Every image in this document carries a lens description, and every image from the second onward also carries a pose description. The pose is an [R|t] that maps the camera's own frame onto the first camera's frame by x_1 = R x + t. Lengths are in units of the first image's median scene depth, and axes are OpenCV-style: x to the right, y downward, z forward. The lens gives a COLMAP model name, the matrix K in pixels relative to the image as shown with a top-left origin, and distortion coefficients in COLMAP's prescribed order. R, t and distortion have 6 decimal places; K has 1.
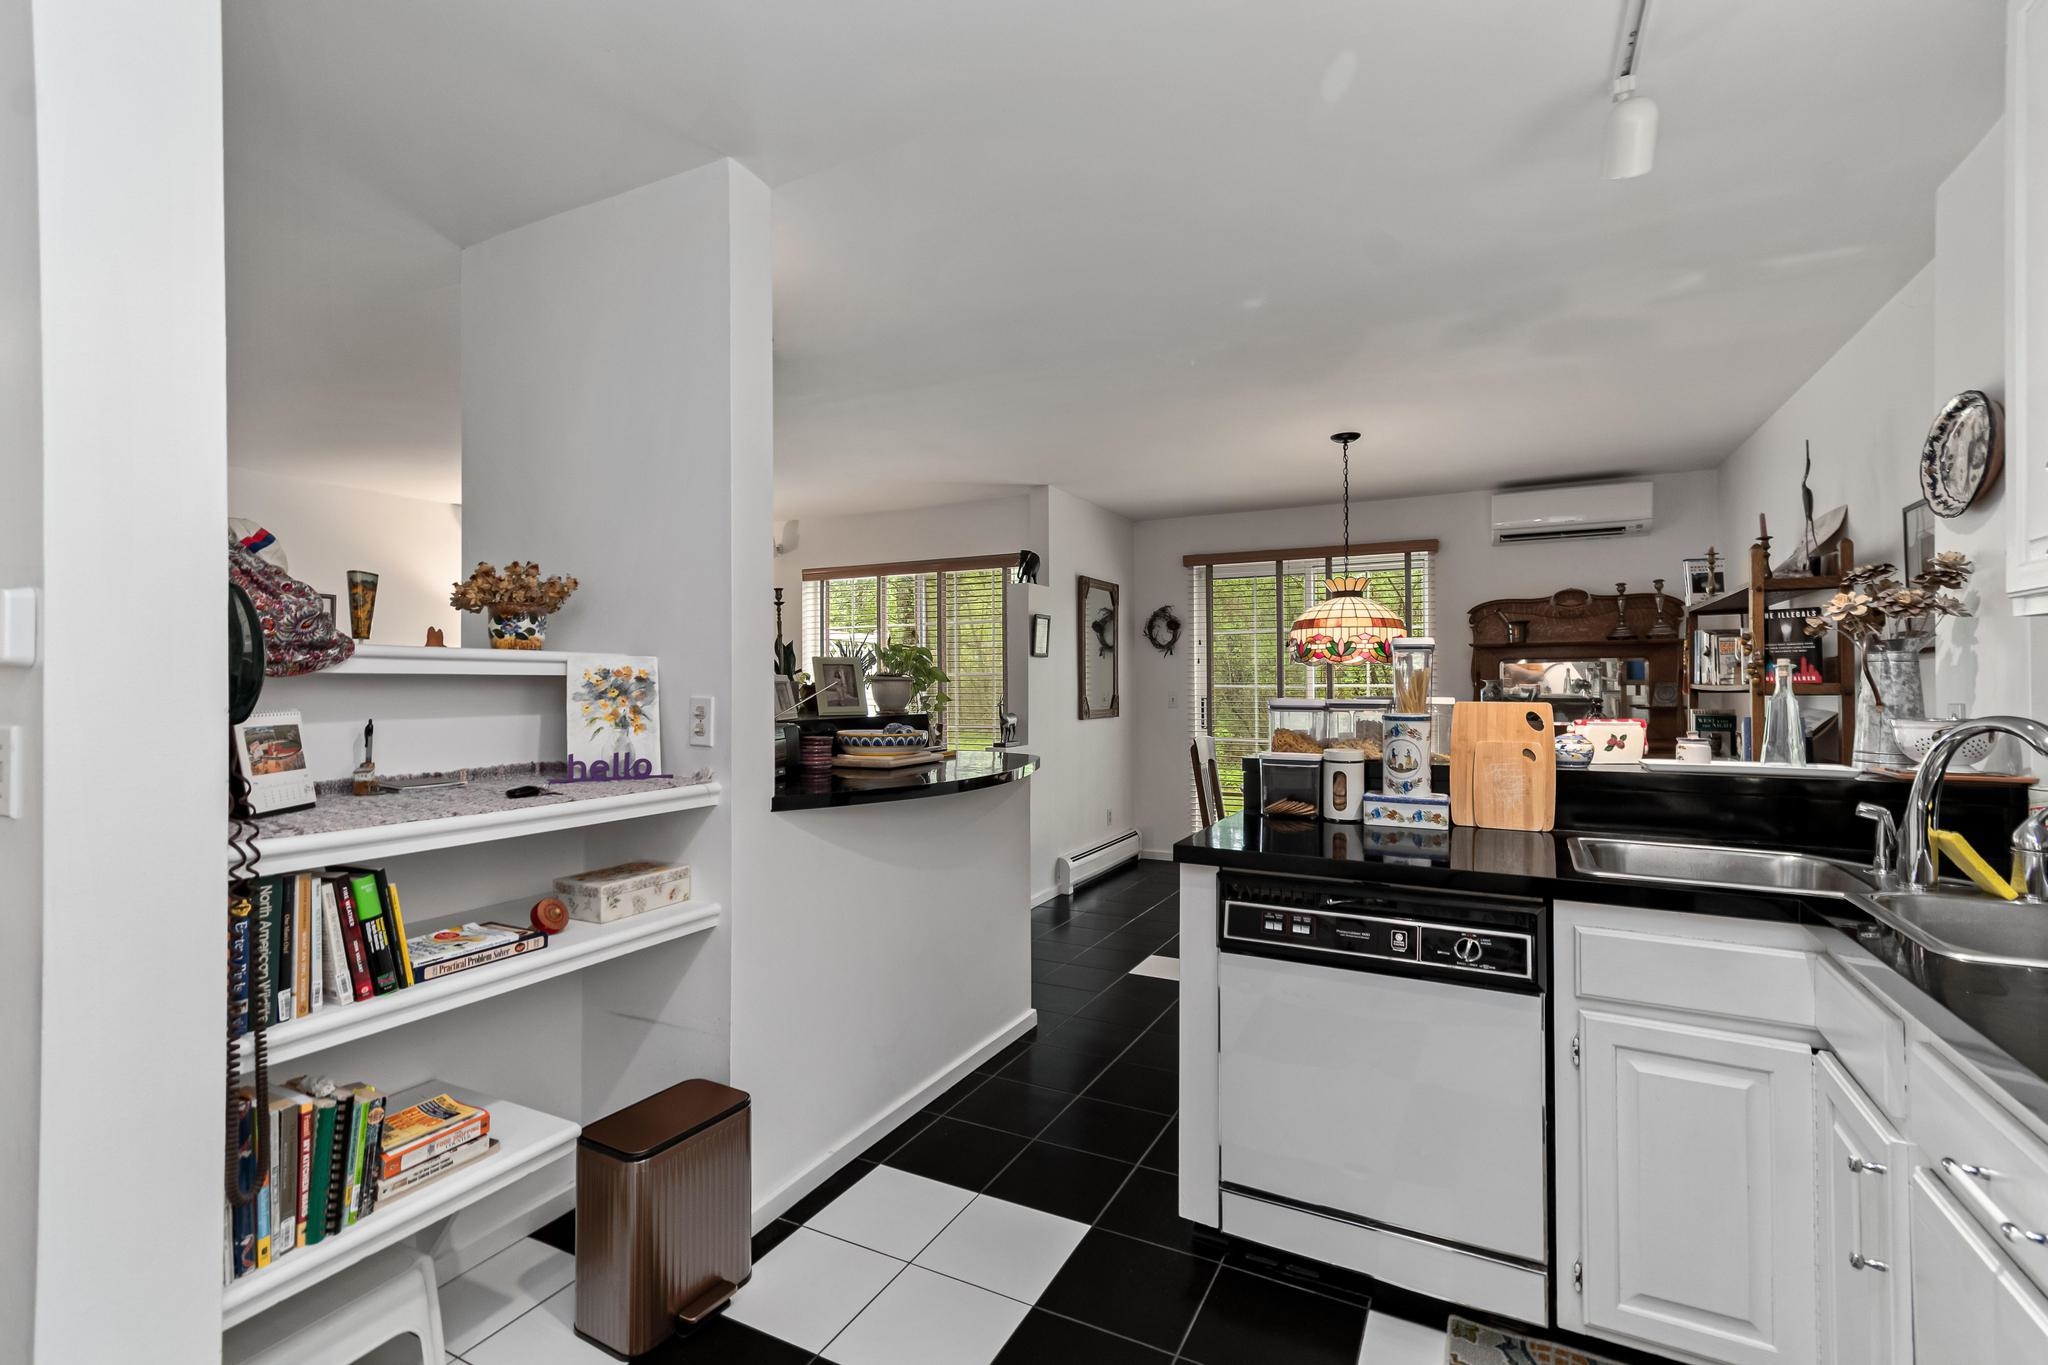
lens RADIAL K [[913.5, 0, 1039.7], [0, 913.5, 678.8], [0, 0, 1]] dist [0.020031, -0.003333]
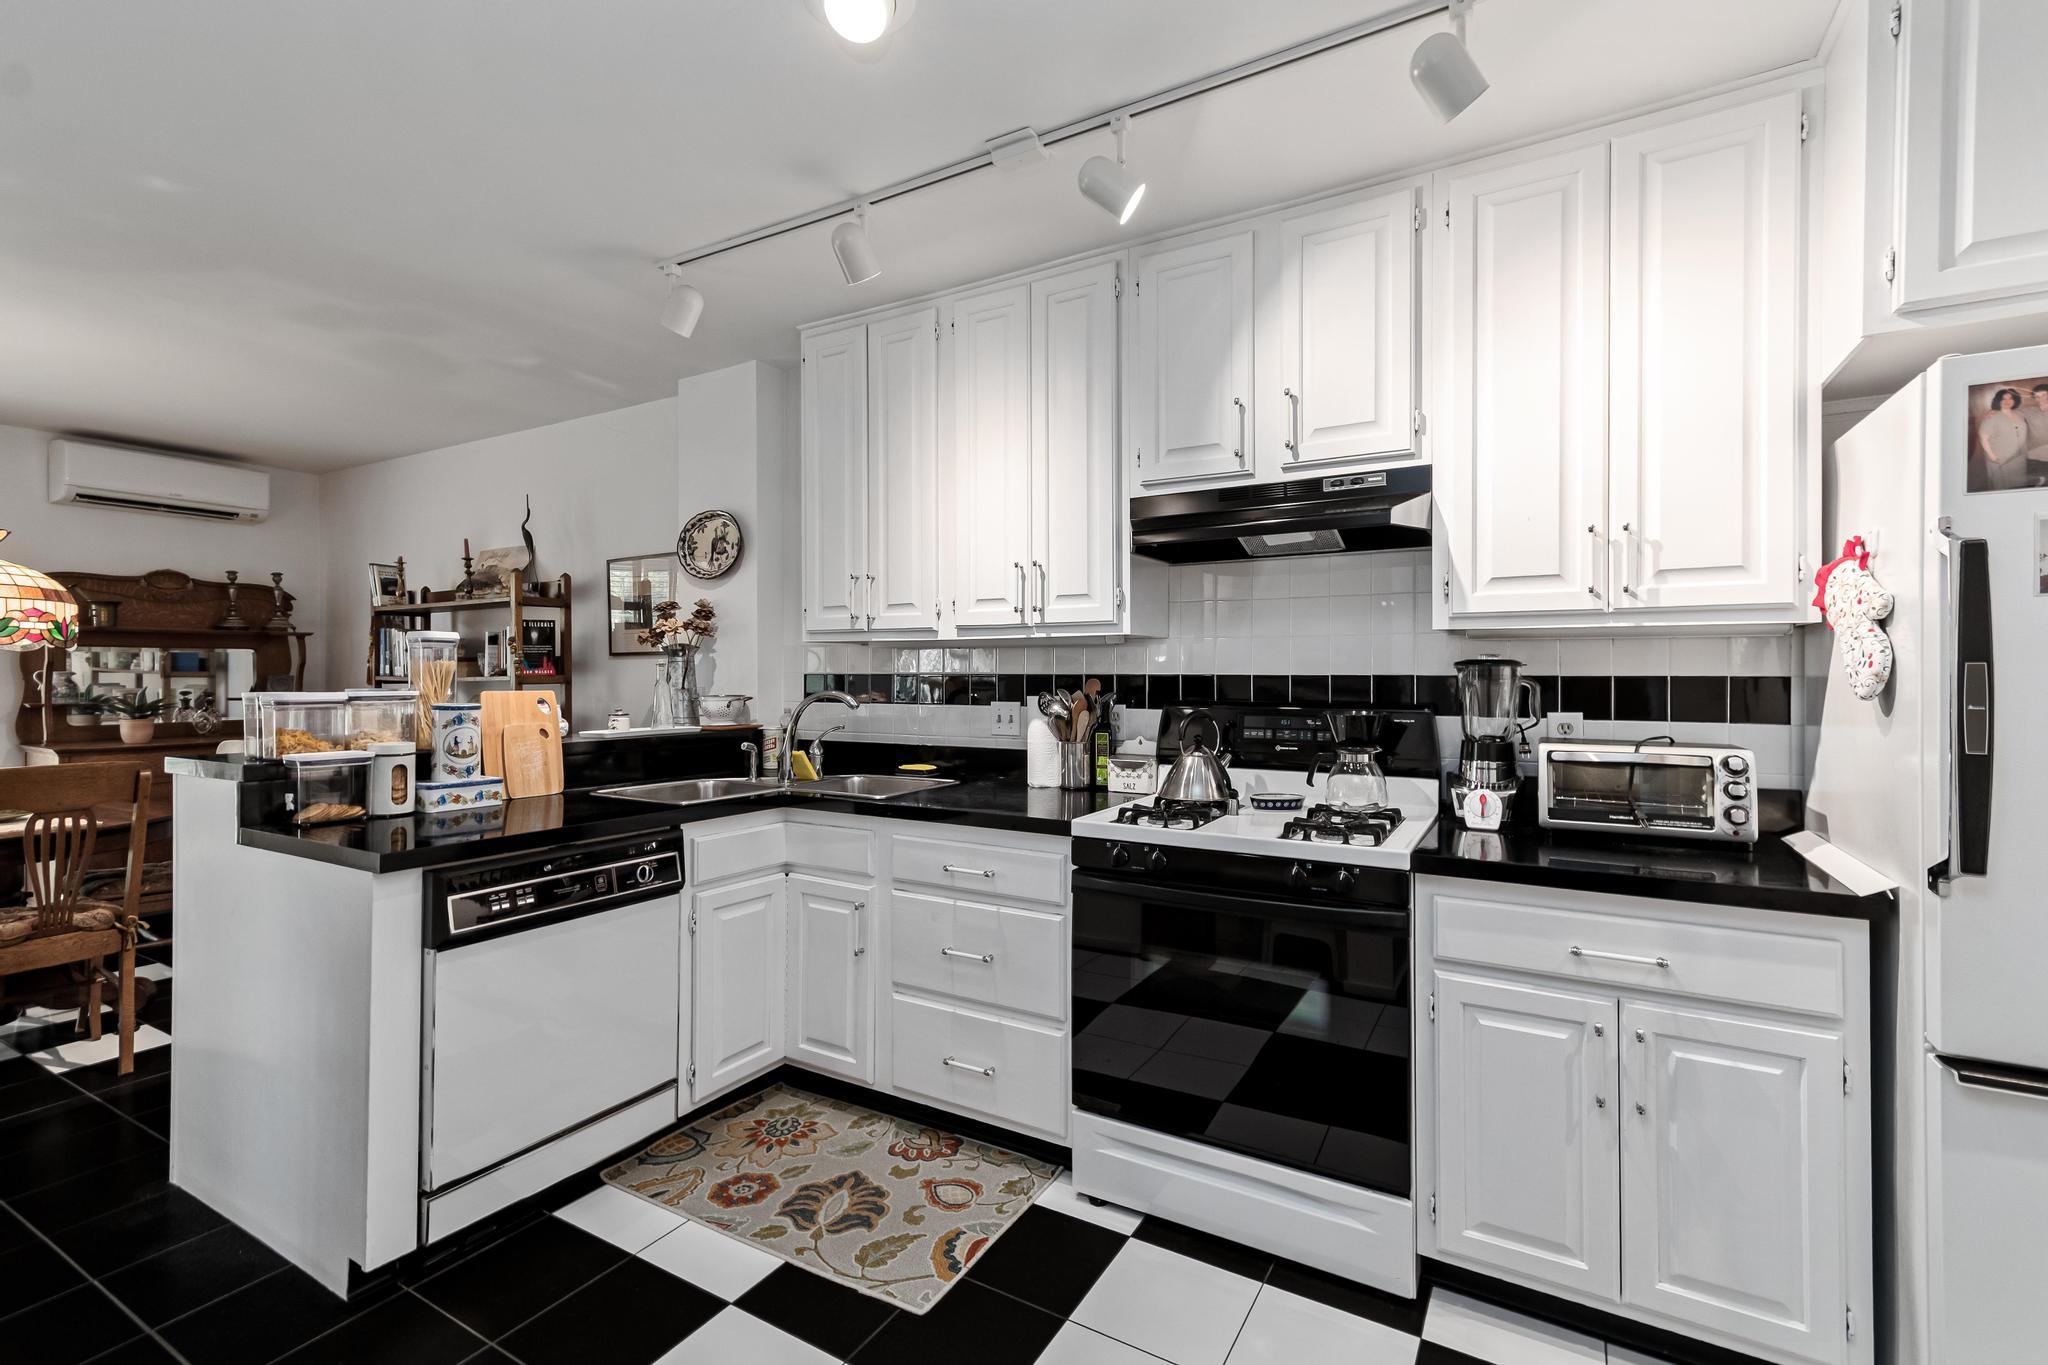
lens RADIAL K [[913.5, 0, 1028.7], [0, 913.5, 677.4], [0, 0, 1]] dist [0.020031, -0.003333]
pose [[0.069593, -0.000304, 0.997575, -0.629865], [-0.004280, 0.999991, 0.000603, 0.004241], [-0.997566, -0.004311, 0.069591, 0.265834]]
